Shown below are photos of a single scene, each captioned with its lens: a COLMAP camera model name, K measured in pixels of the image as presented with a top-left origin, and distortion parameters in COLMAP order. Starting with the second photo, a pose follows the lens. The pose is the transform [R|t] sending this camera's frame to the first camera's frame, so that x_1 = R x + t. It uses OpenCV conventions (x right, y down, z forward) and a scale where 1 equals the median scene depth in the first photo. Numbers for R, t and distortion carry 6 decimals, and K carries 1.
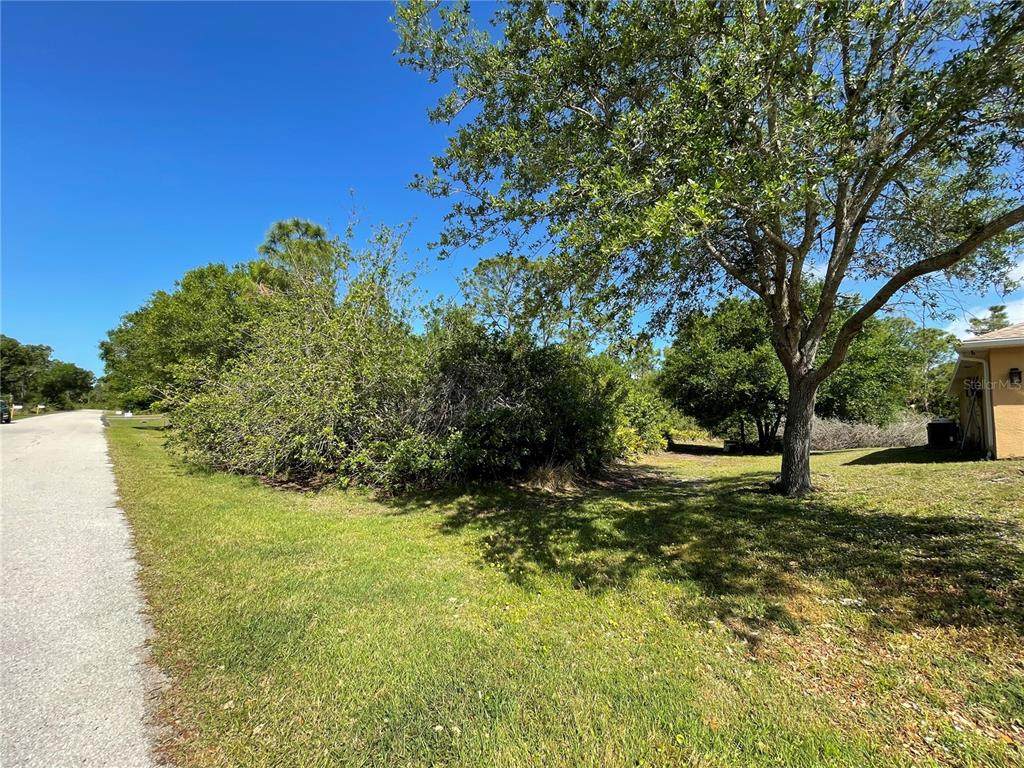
lens RADIAL K [[411.9, 0, 515.4], [0, 411.9, 386.1], [0, 0, 1]] dist [0.004012, 0.000396]
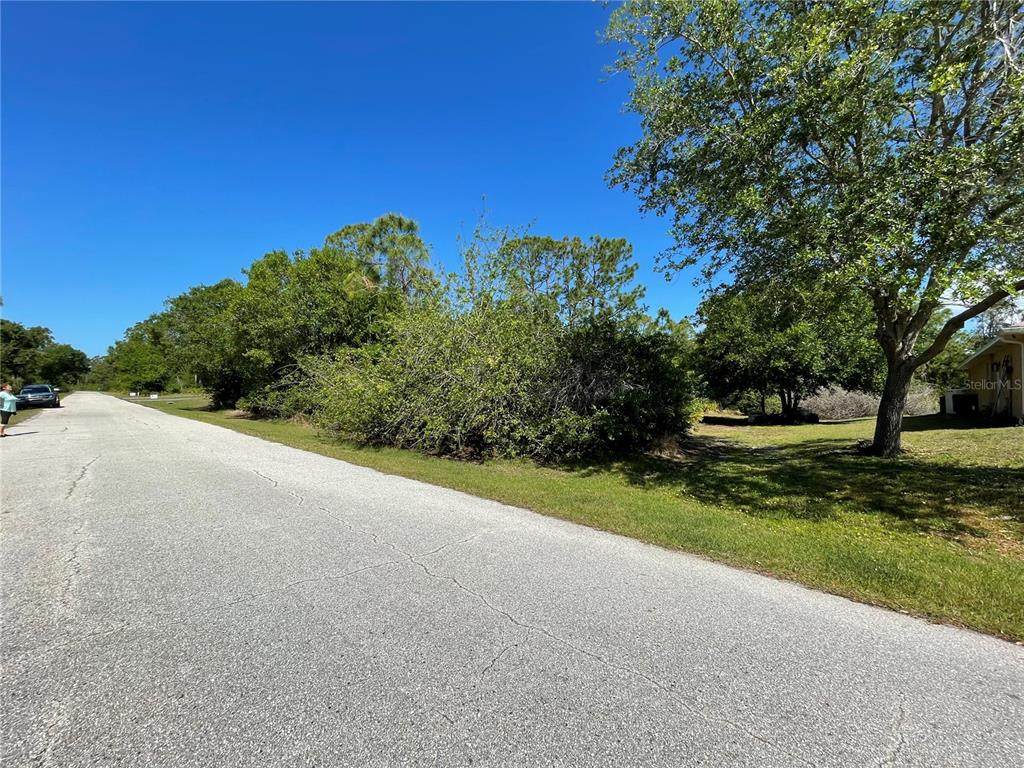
lens RADIAL K [[411.9, 0, 515.4], [0, 411.9, 386.1], [0, 0, 1]] dist [0.004012, 0.000396]
pose [[0.999498, -0.015084, 0.027846, -0.173355], [0.013355, 0.998032, 0.061271, -0.014110], [-0.028716, -0.060869, 0.997733, -0.074252]]
